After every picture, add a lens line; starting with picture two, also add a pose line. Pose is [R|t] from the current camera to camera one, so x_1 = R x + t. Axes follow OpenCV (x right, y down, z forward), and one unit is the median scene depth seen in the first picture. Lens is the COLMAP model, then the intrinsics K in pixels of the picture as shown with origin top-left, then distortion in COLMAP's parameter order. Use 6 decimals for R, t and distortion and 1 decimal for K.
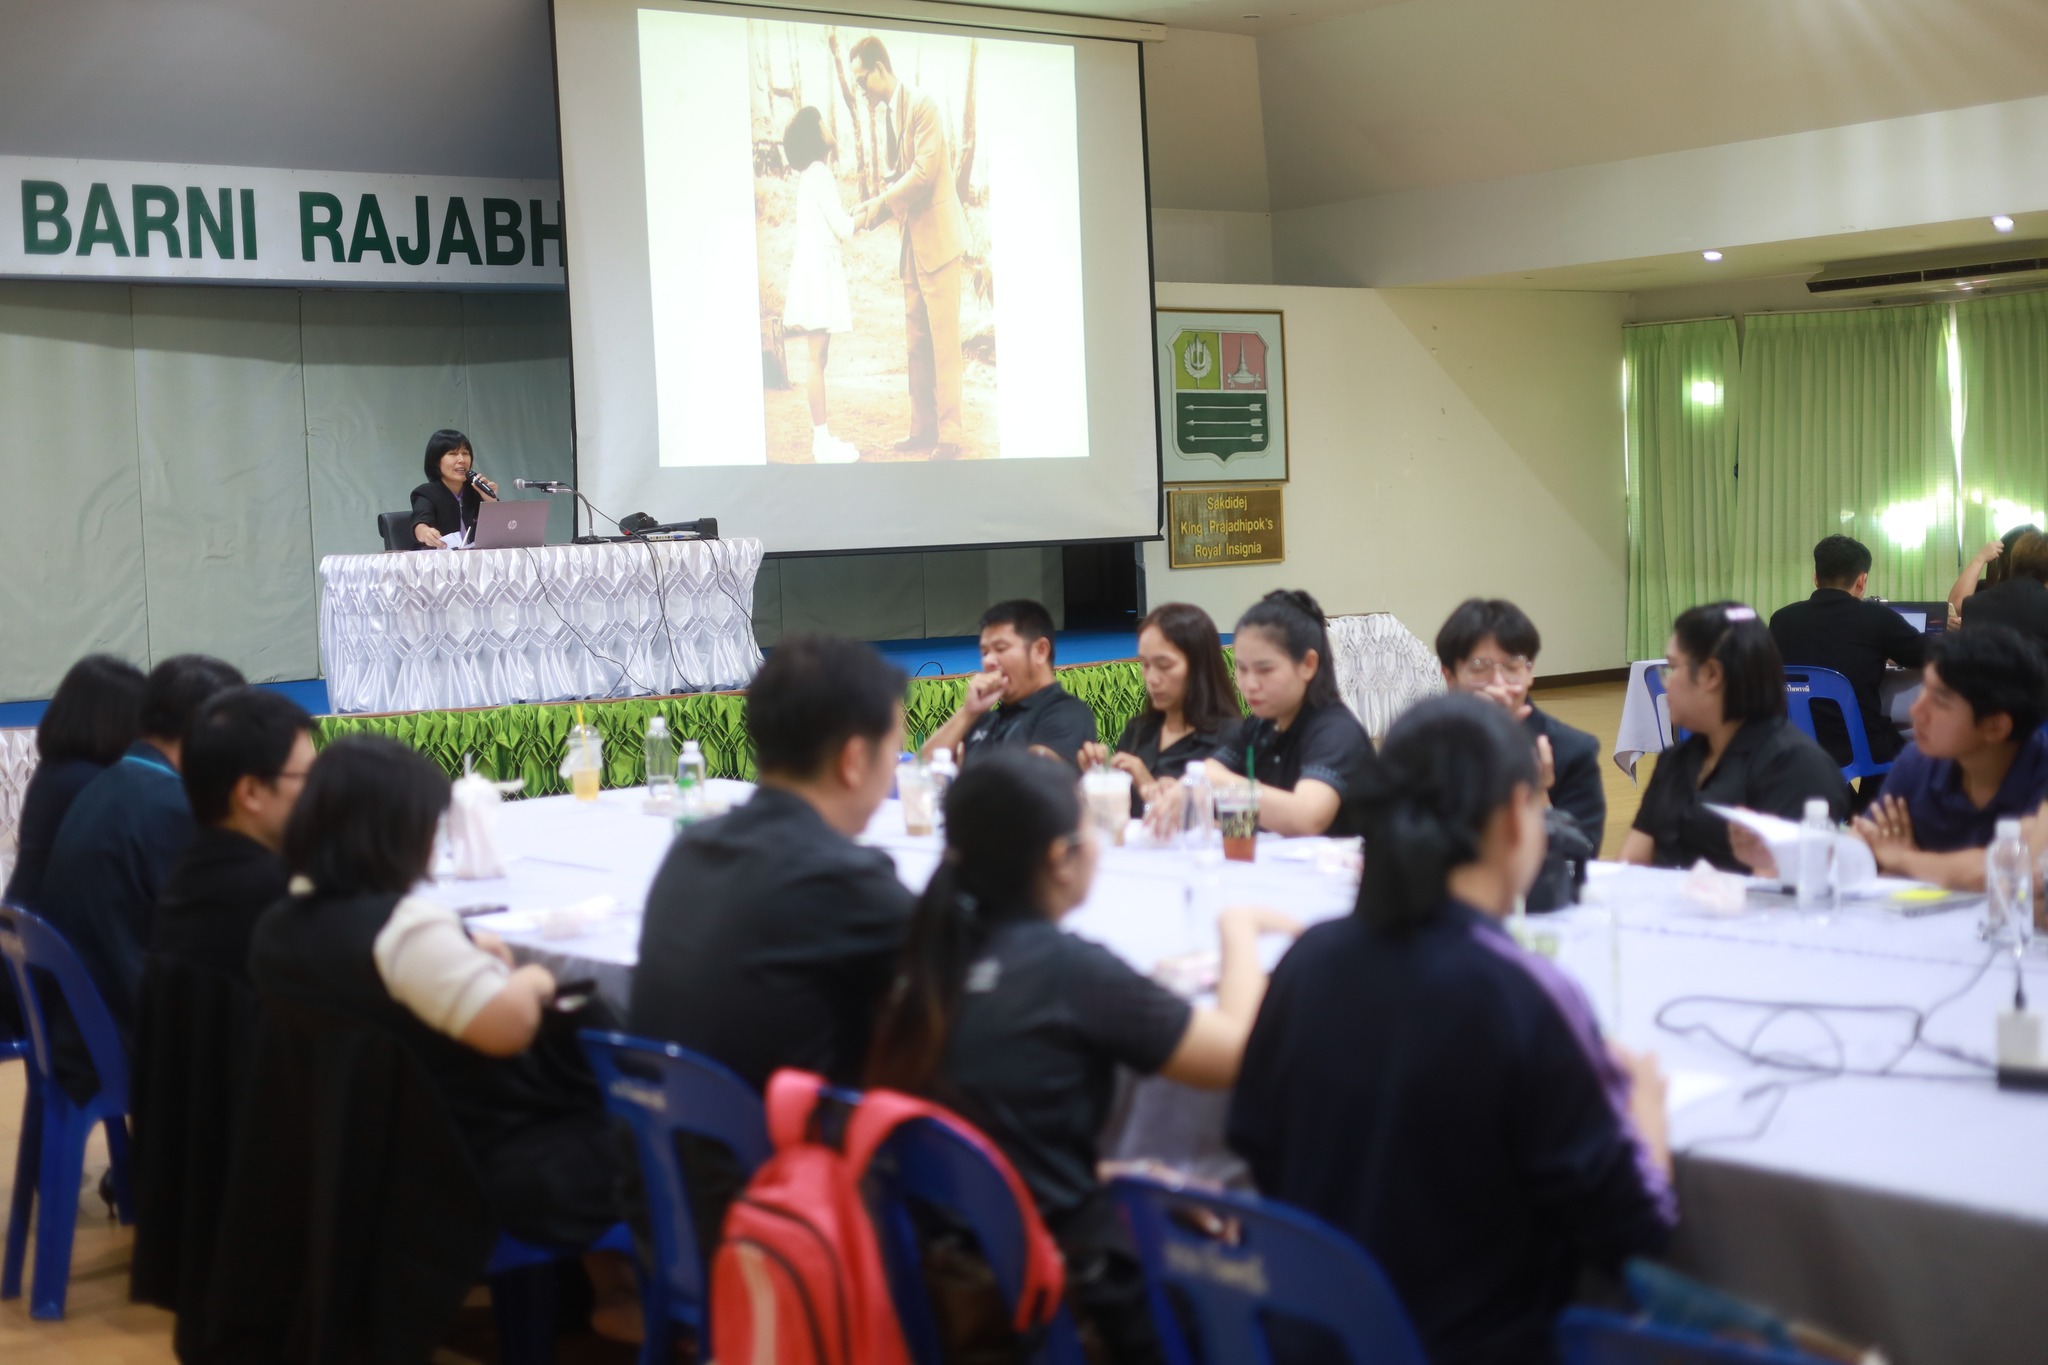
lens RADIAL K [[2884.0, 0, 1029.5], [0, 2884.0, 672.5], [0, 0, 1]] dist [0.014489, -0.023660]
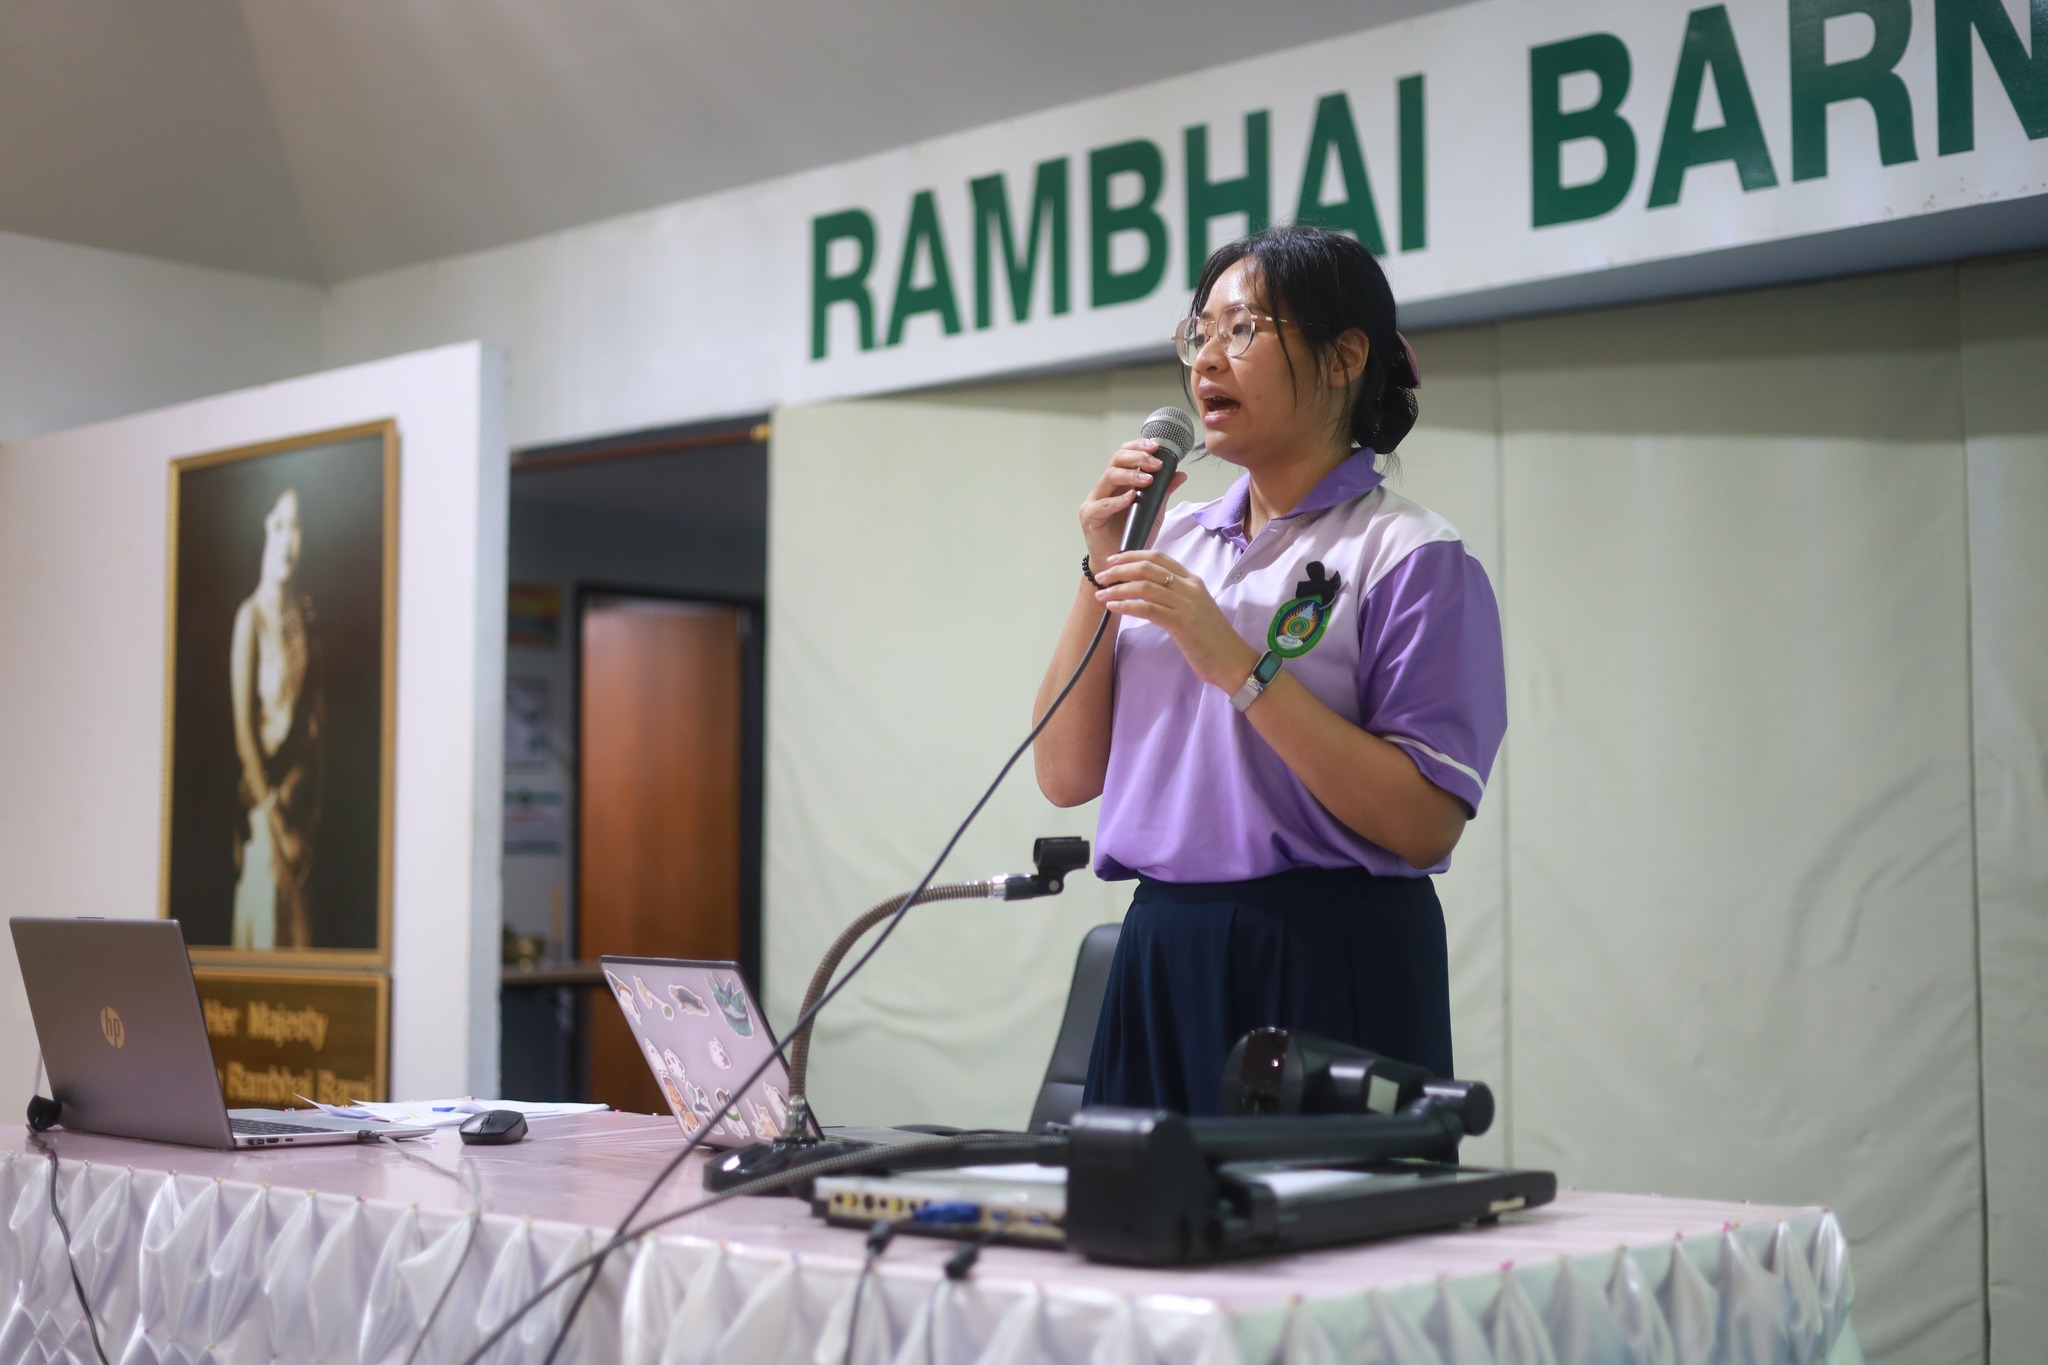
lens RADIAL K [[2884.0, 0, 1029.5], [0, 2884.0, 672.5], [0, 0, 1]] dist [0.014489, -0.023660]
pose [[0.156339, -0.034384, -0.987105, 0.028478], [-0.063428, 0.996982, -0.044774, -0.059449], [0.985665, 0.069610, 0.153687, 0.834343]]
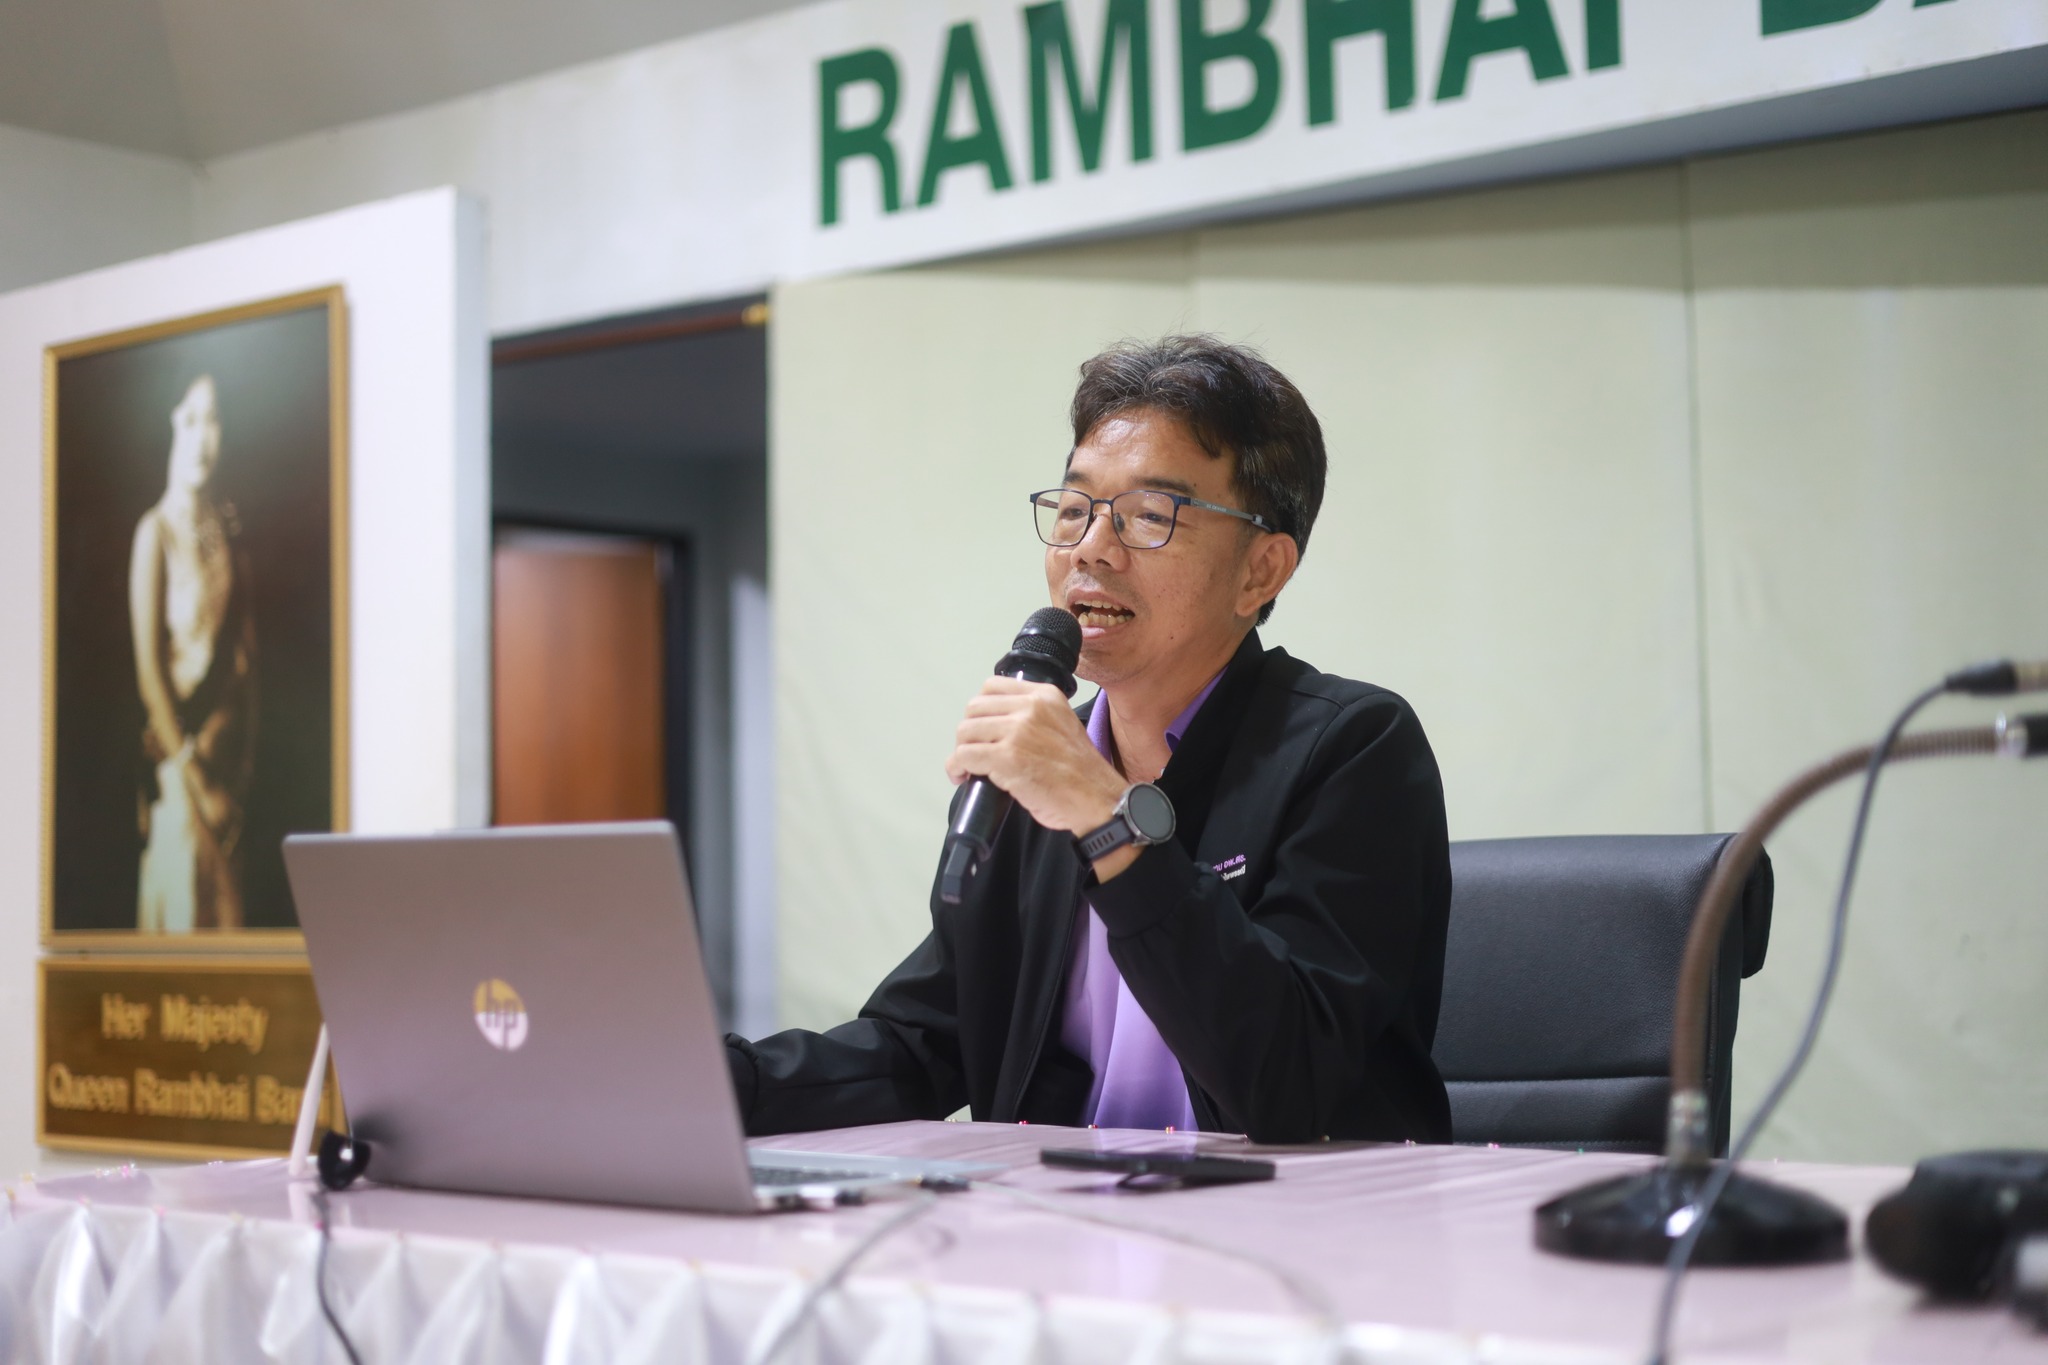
lens RADIAL K [[2884.0, 0, 1029.5], [0, 2884.0, 672.5], [0, 0, 1]] dist [0.014489, -0.023660]
pose [[0.242685, -0.032919, -0.969546, -0.047473], [-0.047980, 0.997794, -0.045888, -0.050582], [0.968918, 0.057656, 0.240570, 0.803534]]
